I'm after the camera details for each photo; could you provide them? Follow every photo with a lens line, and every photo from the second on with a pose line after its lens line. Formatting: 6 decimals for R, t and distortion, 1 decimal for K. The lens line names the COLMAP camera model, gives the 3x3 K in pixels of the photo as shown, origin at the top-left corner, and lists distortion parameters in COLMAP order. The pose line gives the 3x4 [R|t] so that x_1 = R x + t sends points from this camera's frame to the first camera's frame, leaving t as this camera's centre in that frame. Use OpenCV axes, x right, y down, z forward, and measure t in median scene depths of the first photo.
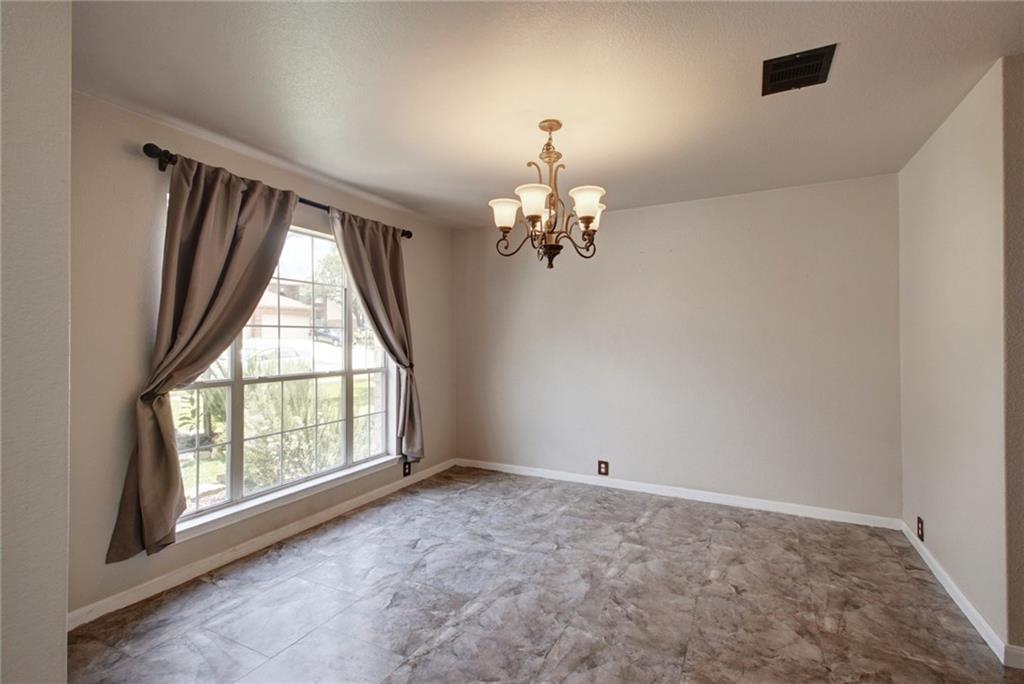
lens RADIAL K [[459.6, 0, 513.2], [0, 459.6, 343.7], [0, 0, 1]] dist [0.015992, -0.004464]
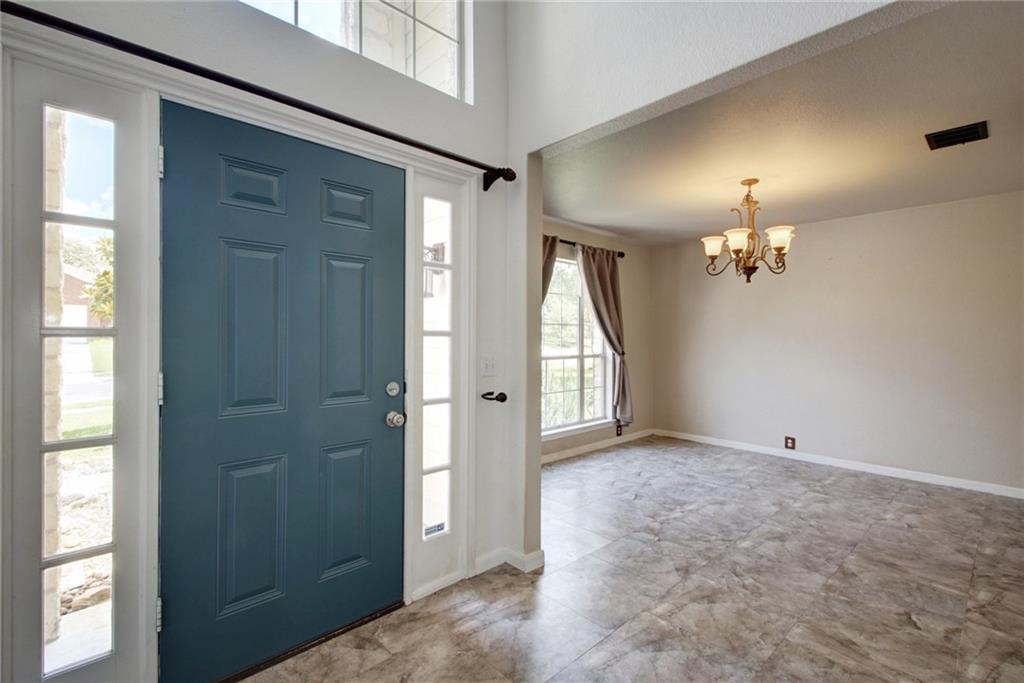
lens RADIAL K [[459.6, 0, 504.4], [0, 459.6, 336.3], [0, 0, 1]] dist [0.015992, -0.004464]
pose [[0.935990, 0.010392, -0.351874, -0.102783], [-0.012943, 0.999904, -0.004898, 0.013621], [0.351789, 0.009139, 0.936035, -0.501009]]
